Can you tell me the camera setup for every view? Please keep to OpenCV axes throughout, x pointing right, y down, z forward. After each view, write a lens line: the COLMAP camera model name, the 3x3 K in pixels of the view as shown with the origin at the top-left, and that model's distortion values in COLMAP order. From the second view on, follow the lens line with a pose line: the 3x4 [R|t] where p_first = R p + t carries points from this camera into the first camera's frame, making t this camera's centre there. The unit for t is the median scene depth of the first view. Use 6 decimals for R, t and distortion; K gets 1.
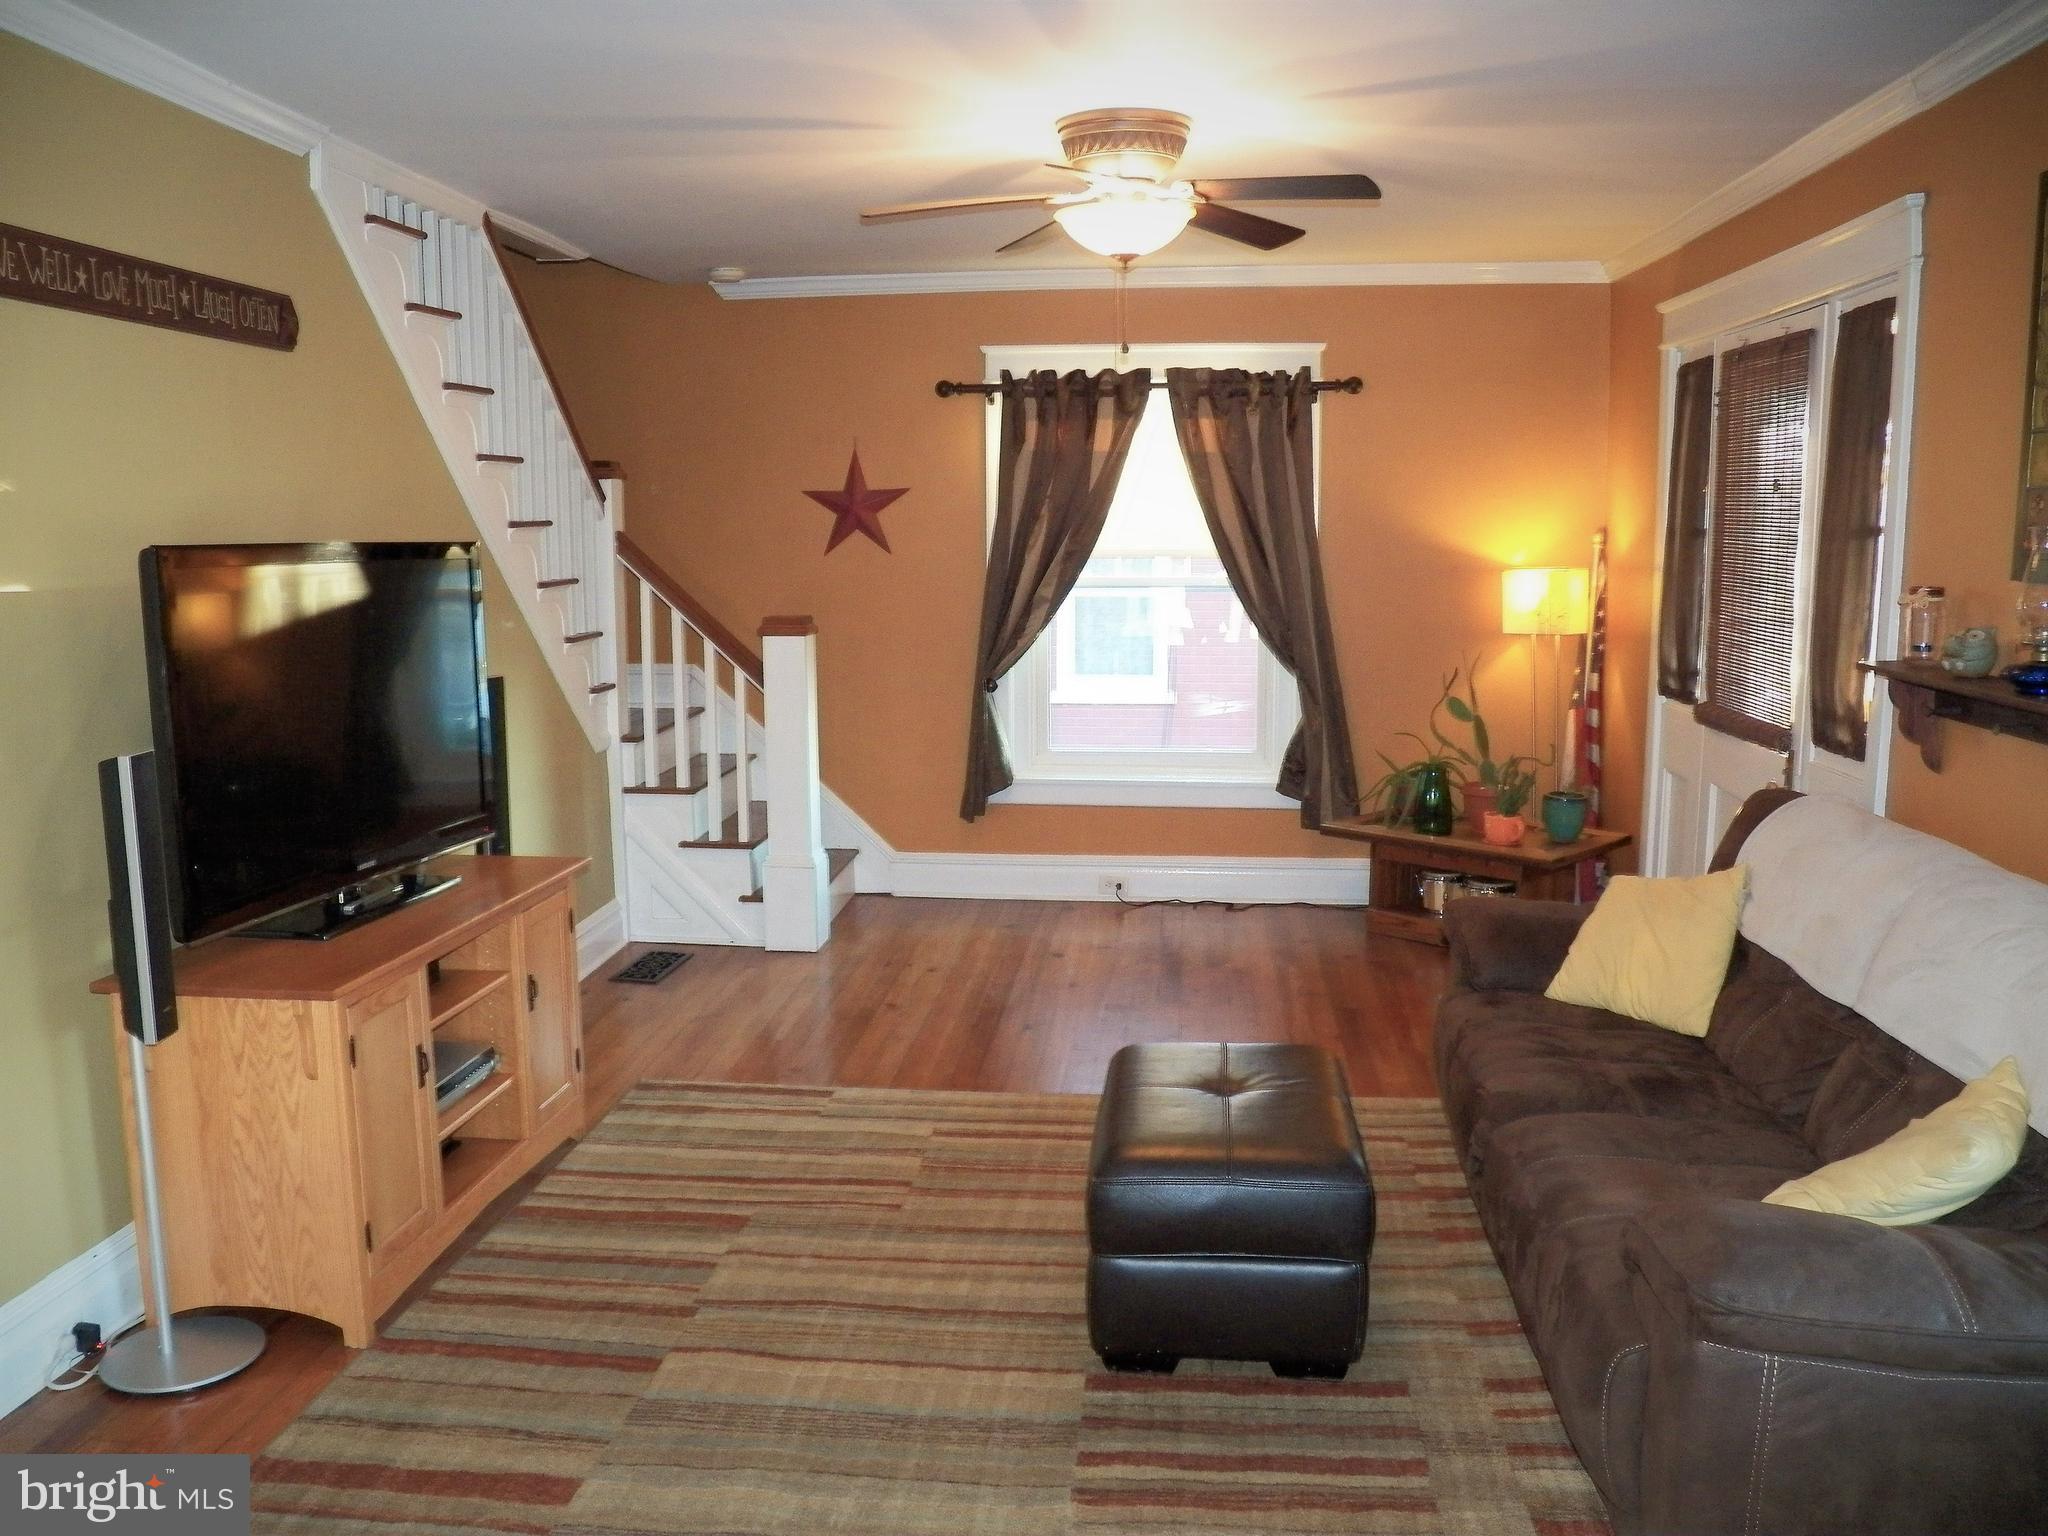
lens RADIAL K [[1690.0, 0, 1031.7], [0, 1690.0, 788.5], [0, 0, 1]] dist [-0.145046, 0.108843]
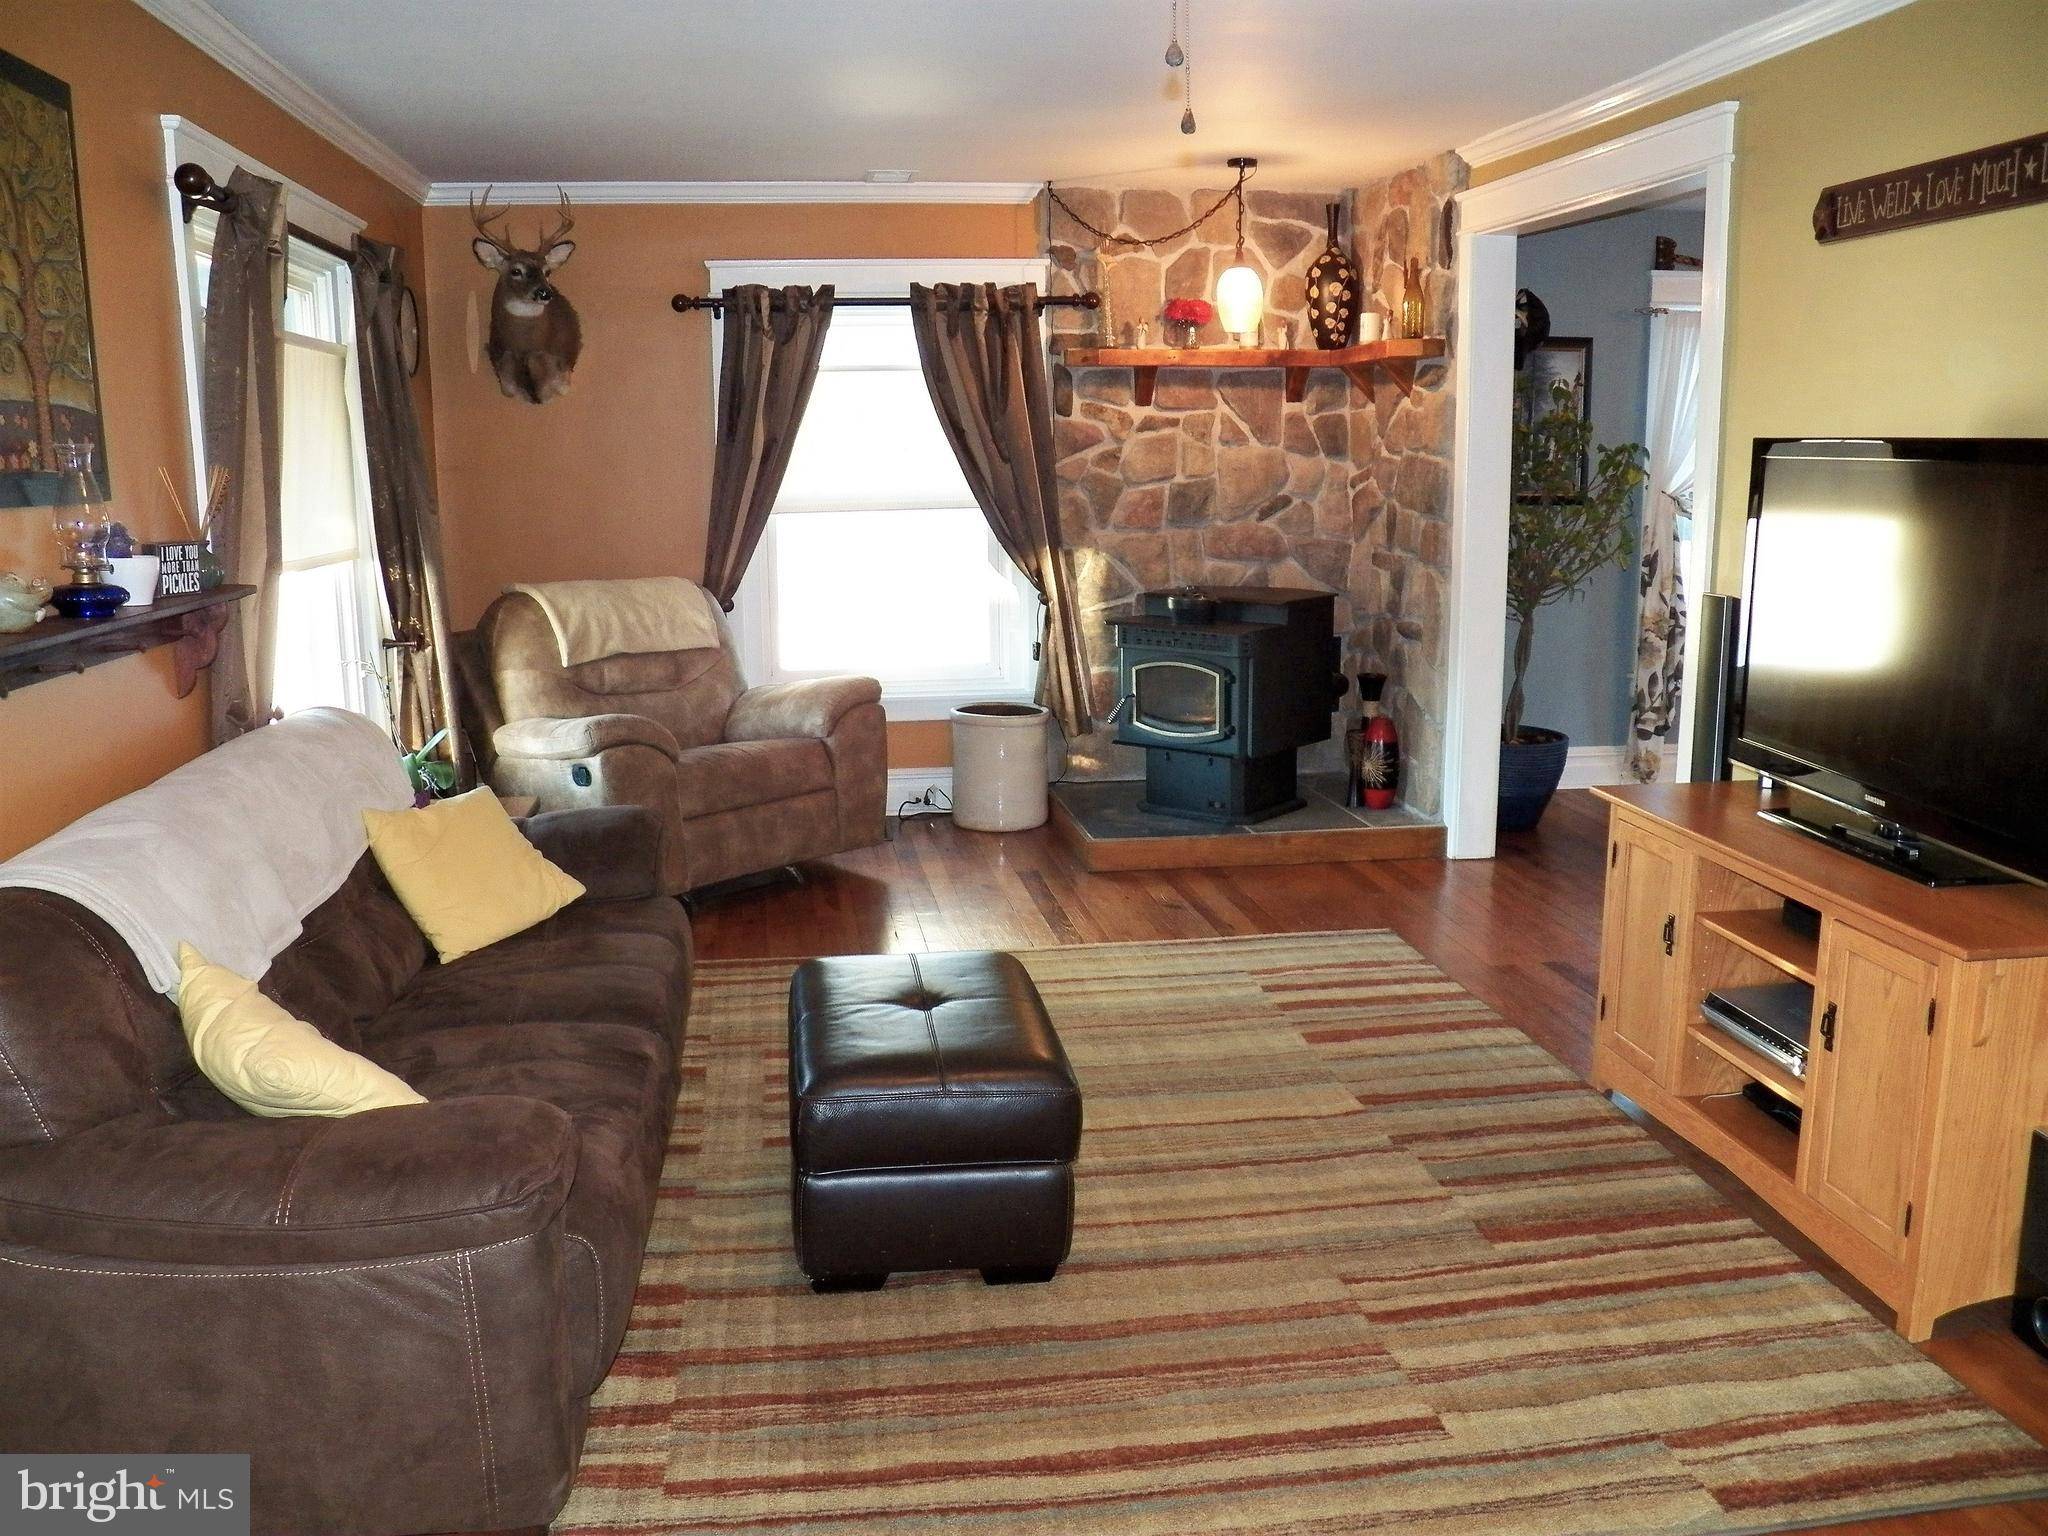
lens RADIAL K [[1690.0, 0, 1031.7], [0, 1690.0, 788.5], [0, 0, 1]] dist [-0.145046, 0.108843]
pose [[-0.970265, 0.065959, -0.232884, 0.270481], [-0.017566, 0.940428, 0.339539, -0.276195], [0.241406, 0.333534, -0.911306, 1.847799]]
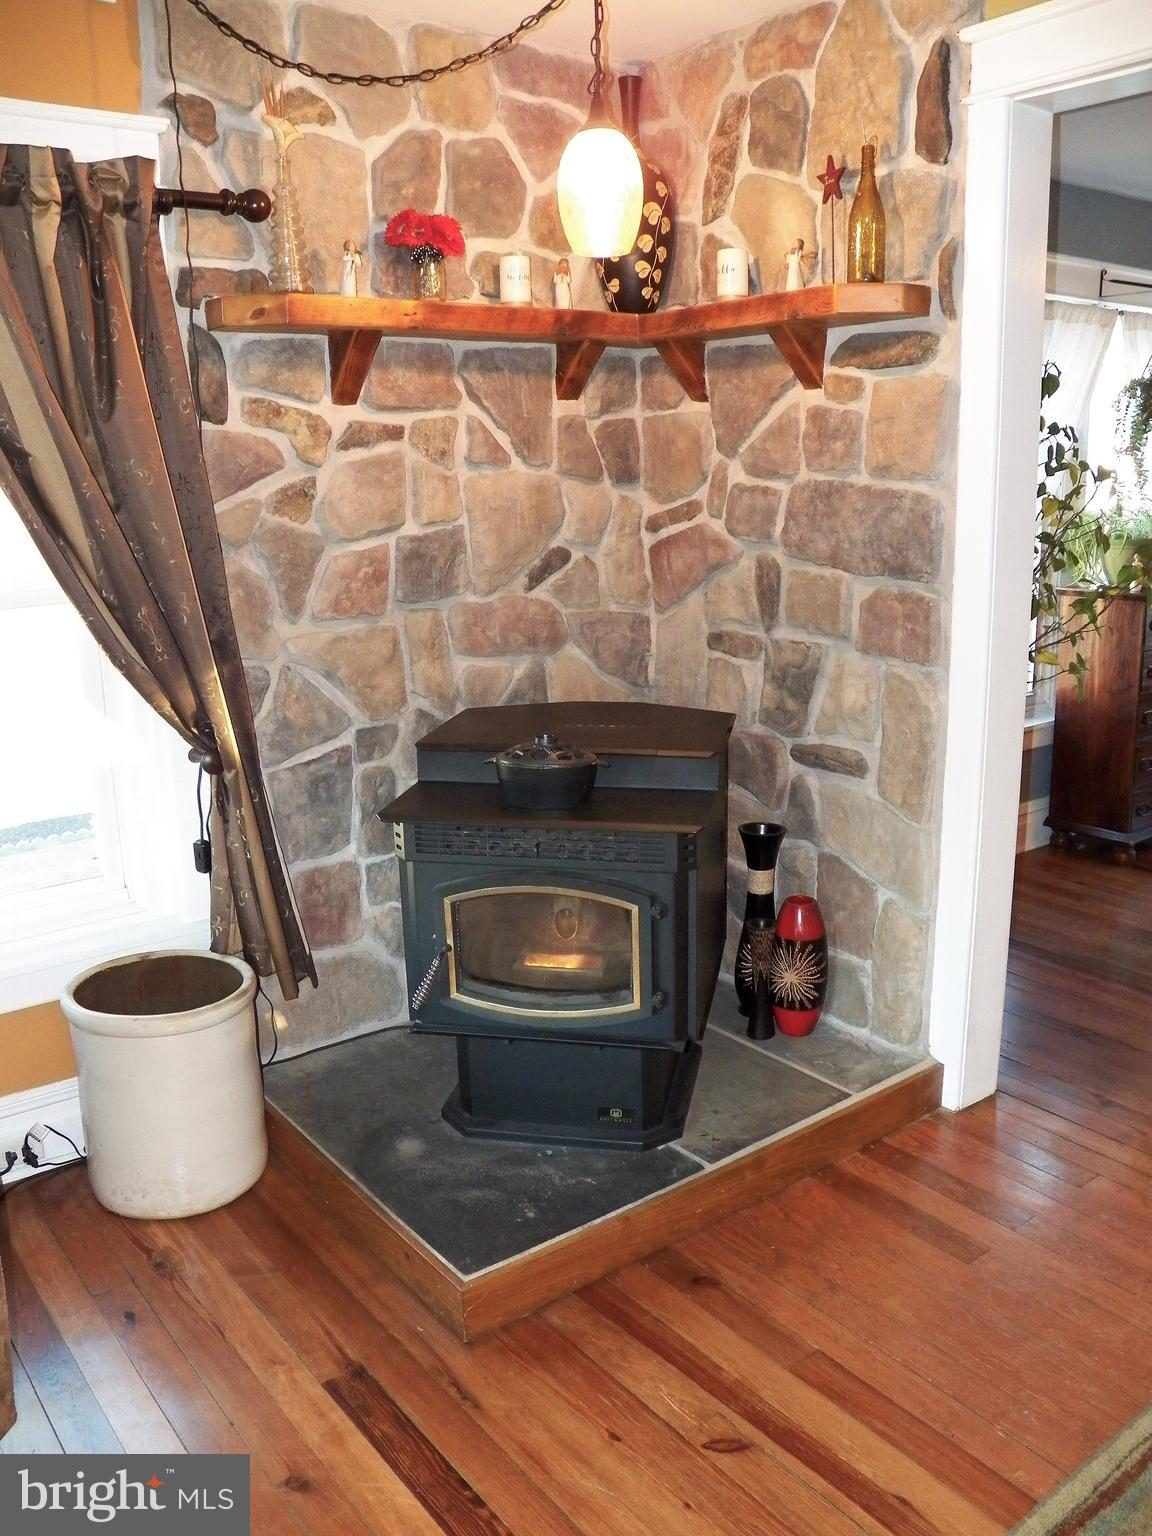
lens RADIAL K [[1267.5, 0, 584.2], [0, 1267.5, 774.0], [0, 0, 1]] dist [-0.145046, 0.108843]
pose [[-0.733107, 0.185679, -0.654277, 0.211718], [-0.076112, 0.933569, 0.350222, -0.204257], [0.675842, 0.306548, -0.670274, 1.355721]]
